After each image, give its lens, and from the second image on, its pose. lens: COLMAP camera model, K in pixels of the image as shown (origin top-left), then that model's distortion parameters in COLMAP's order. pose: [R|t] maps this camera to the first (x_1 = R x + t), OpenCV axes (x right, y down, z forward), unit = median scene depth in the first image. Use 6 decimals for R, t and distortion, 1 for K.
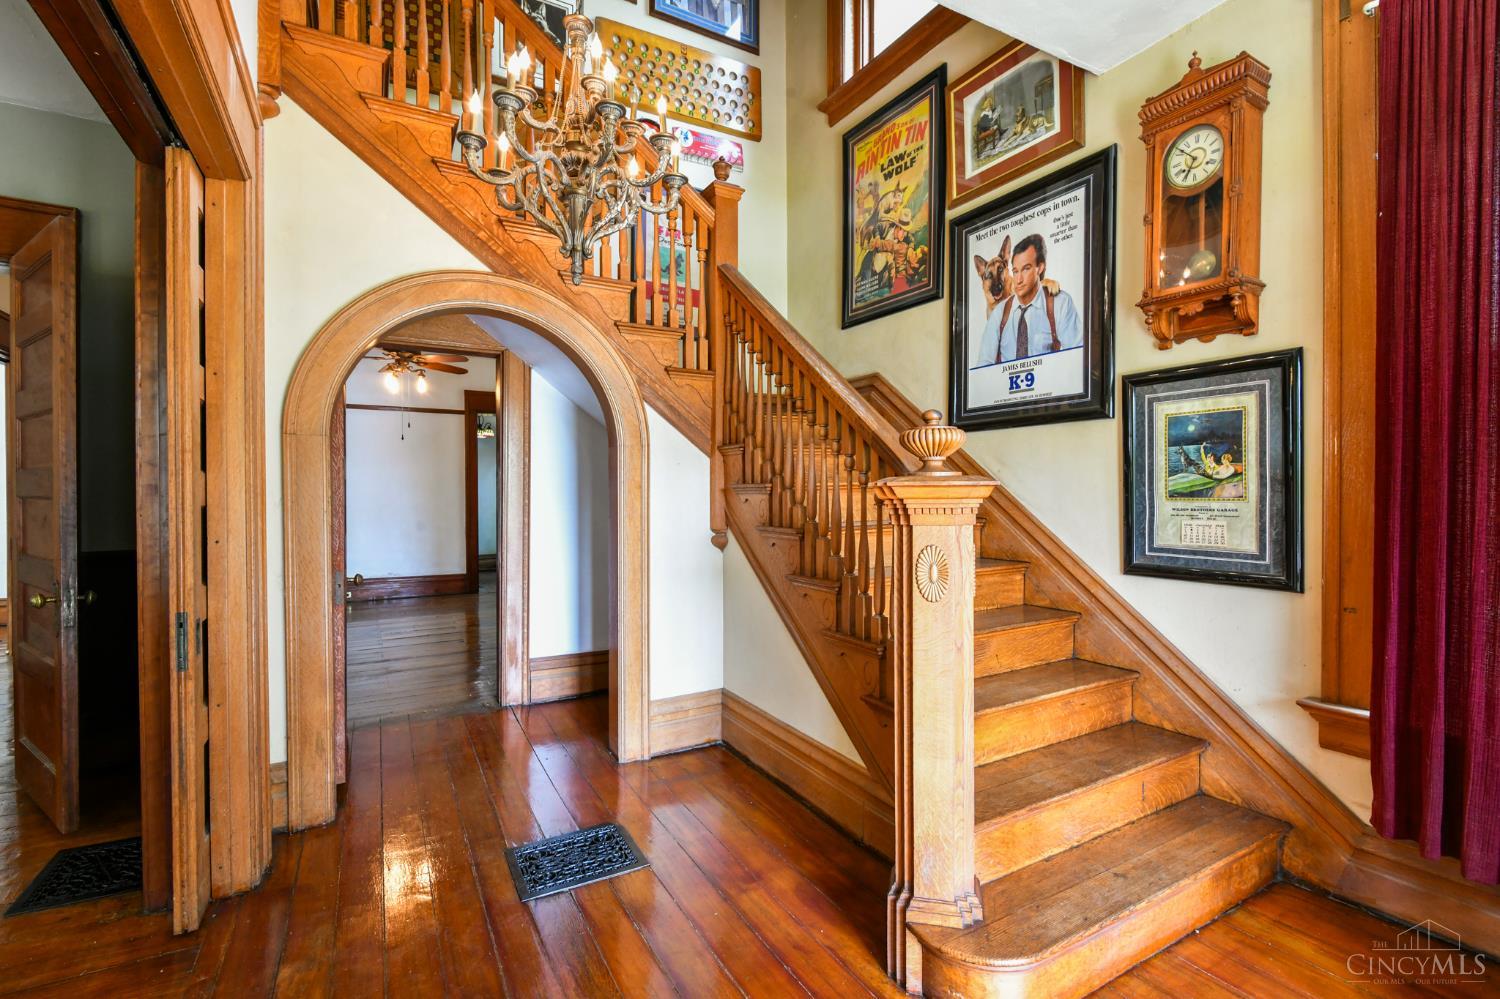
lens RADIAL K [[684.1, 0, 750.0], [0, 684.1, 499.5], [0, 0, 1]] dist [0.002323, -0.013920]
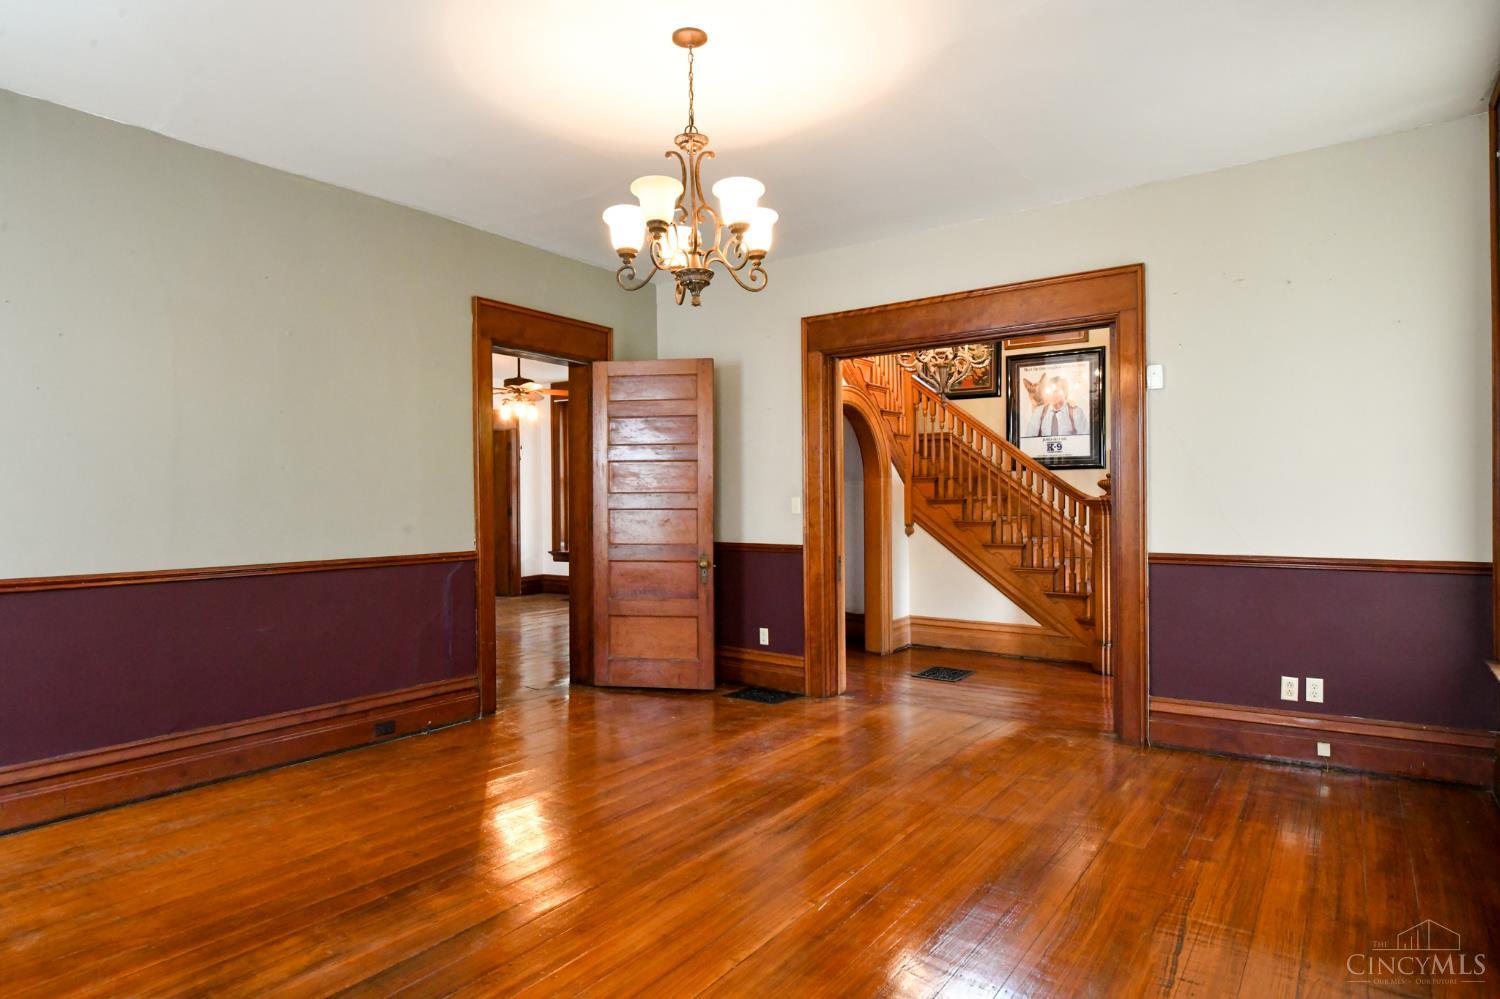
lens RADIAL K [[868.2, 0, 750.0], [0, 868.2, 499.5], [0, 0, 1]] dist [-0.020485, -0.002522]
pose [[0.908334, -0.005331, 0.418212, -1.657428], [0.011871, 0.999845, -0.013037, 0.003823], [-0.418077, 0.016806, 0.908256, -1.046887]]
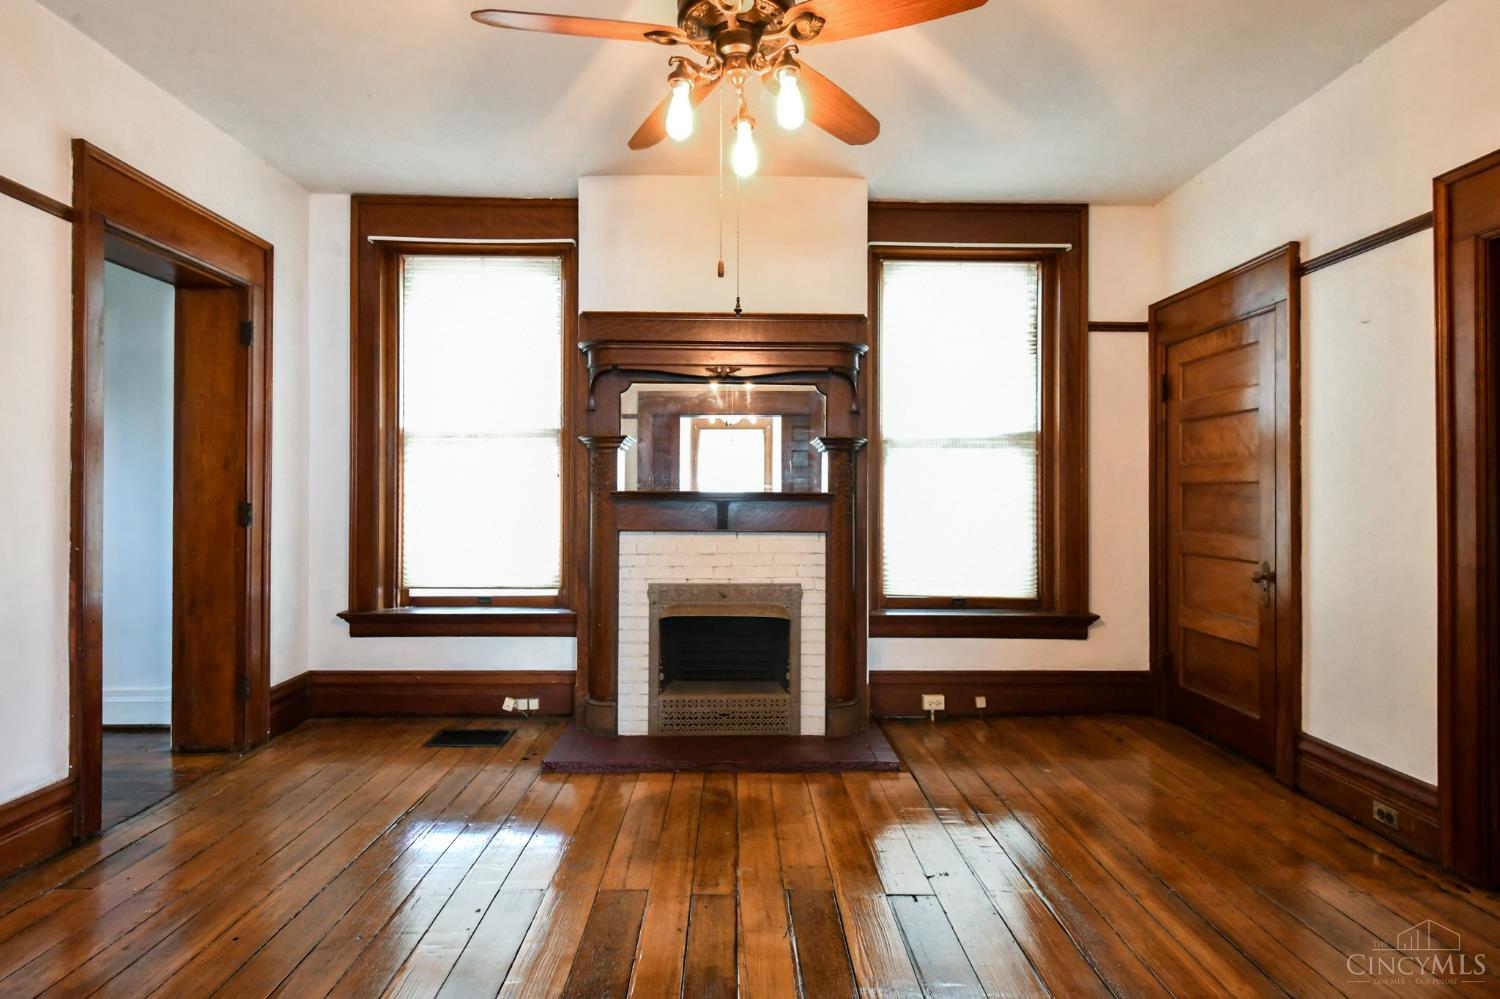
lens RADIAL K [[764.0, 0, 746.6], [0, 764.0, 492.4], [0, 0, 1]] dist [0.019517, -0.016175]
pose [[0.477080, 0.011761, 0.878781, -1.717871], [0.006106, 0.999842, -0.016696, -0.013790], [-0.878839, 0.013331, 0.476933, 1.824378]]
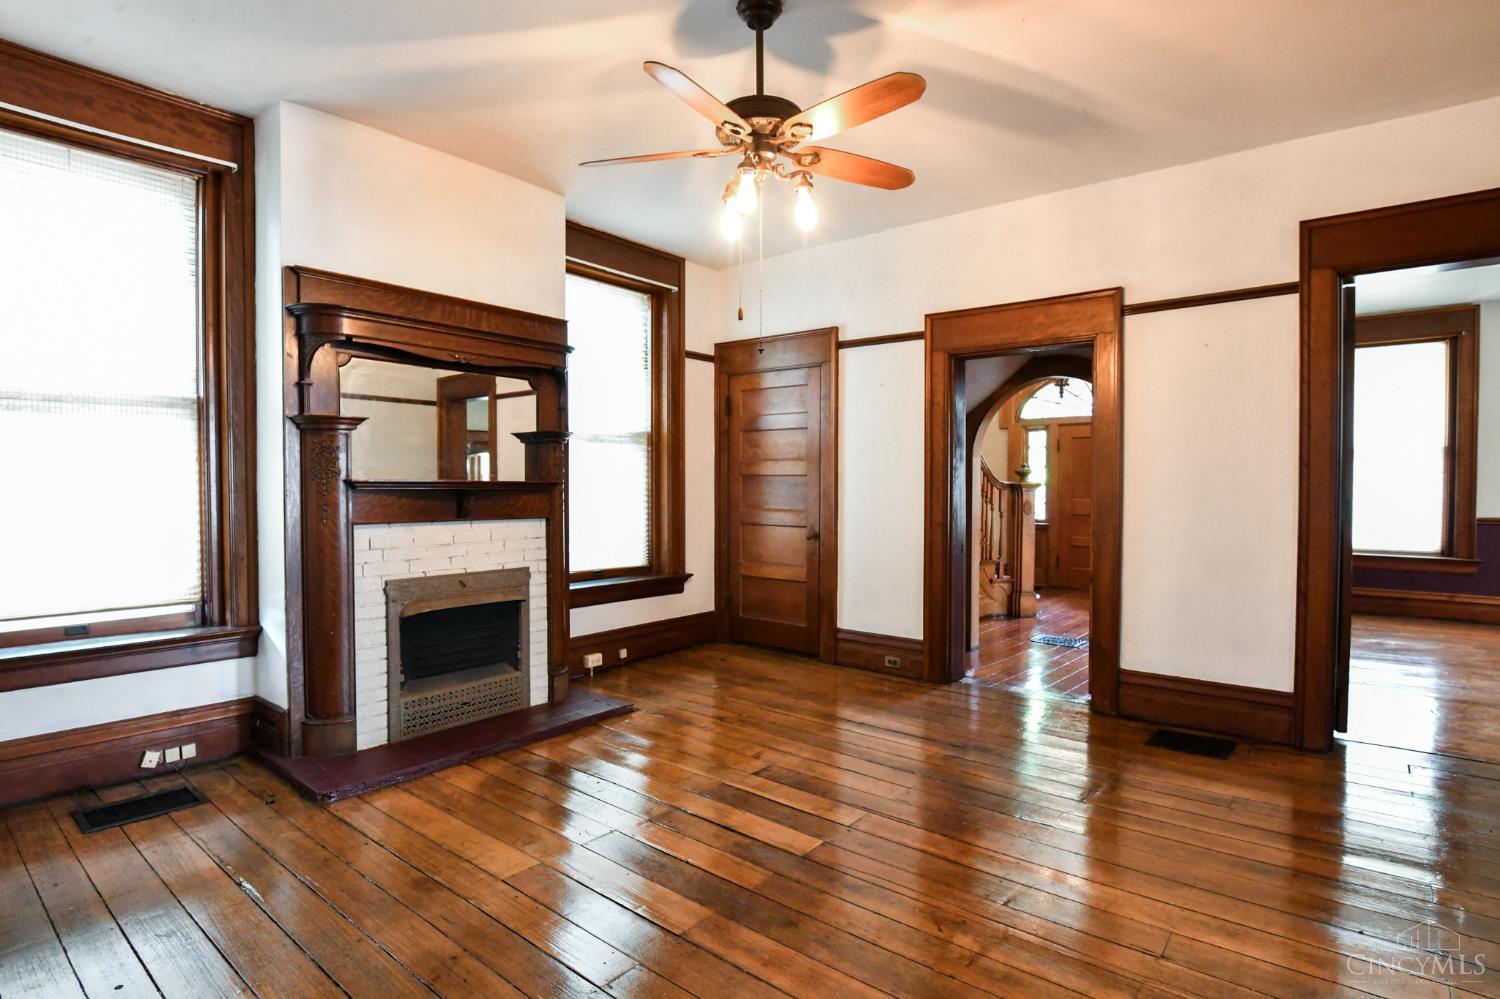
lens RADIAL K [[768.2, 0, 750.7], [0, 768.2, 504.0], [0, 0, 1]] dist [-0.001324, -0.019817]
pose [[-0.360515, -0.023424, 0.932459, -1.988356], [0.009982, 0.999530, 0.028968, -0.031103], [-0.932700, 0.019752, -0.360112, 2.528868]]
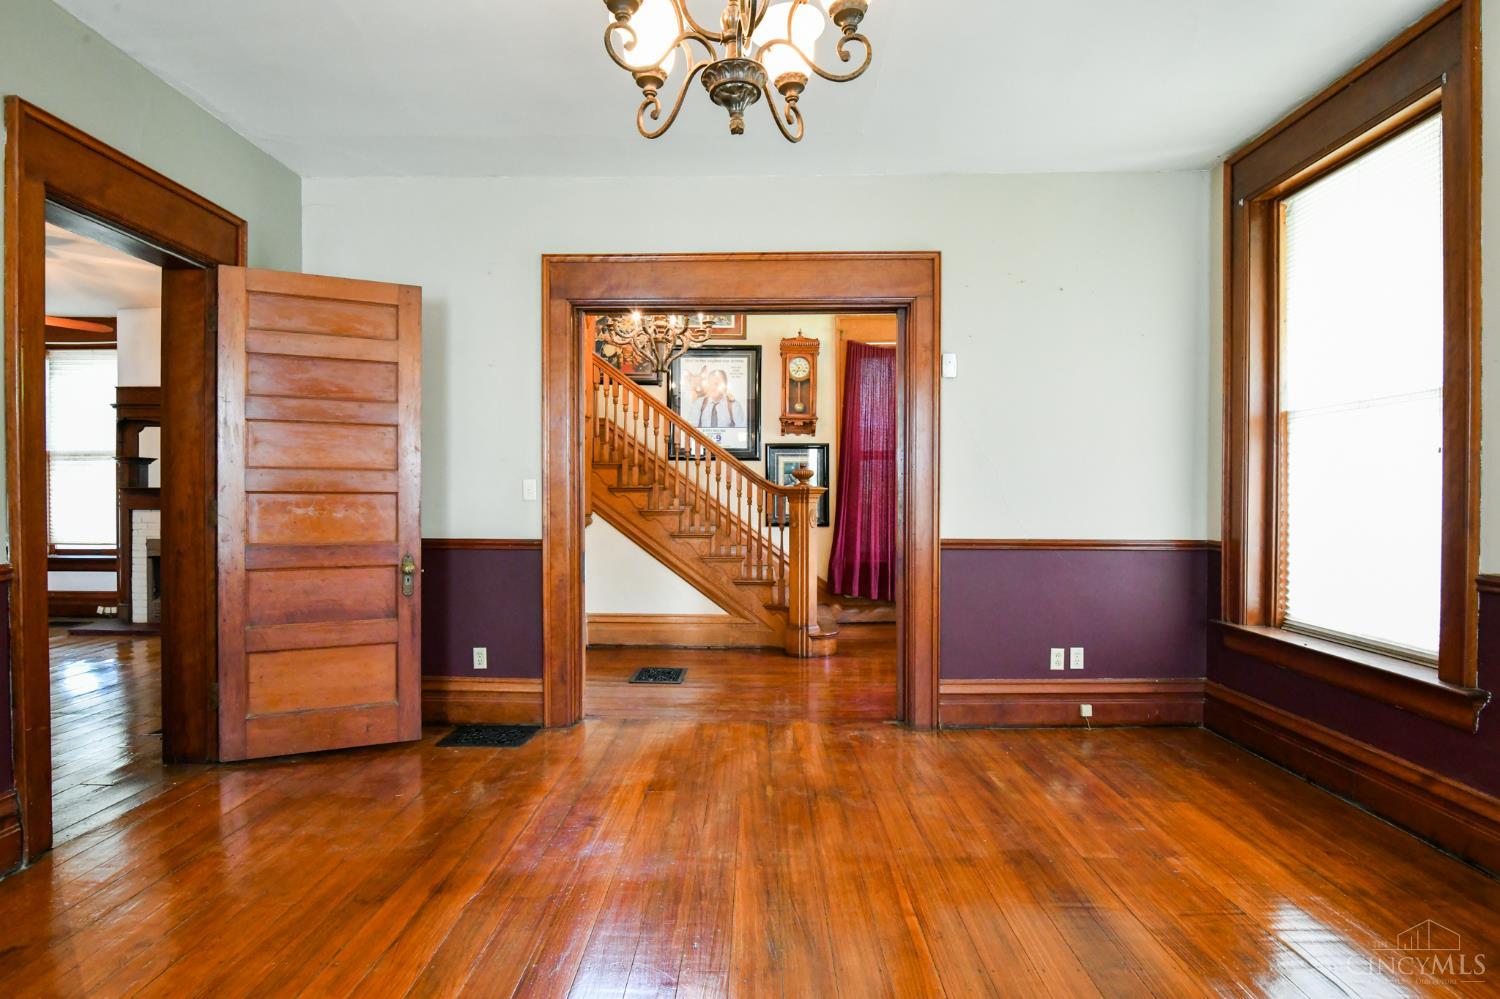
lens RADIAL K [[770.0, 0, 755.2], [0, 770.0, 500.9], [0, 0, 1]] dist [-0.018548, -0.002174]
pose [[0.498045, -0.005875, 0.867132, -1.744365], [0.007992, 0.999966, 0.002185, 0.013538], [-0.867115, 0.005841, 0.498074, -0.297040]]
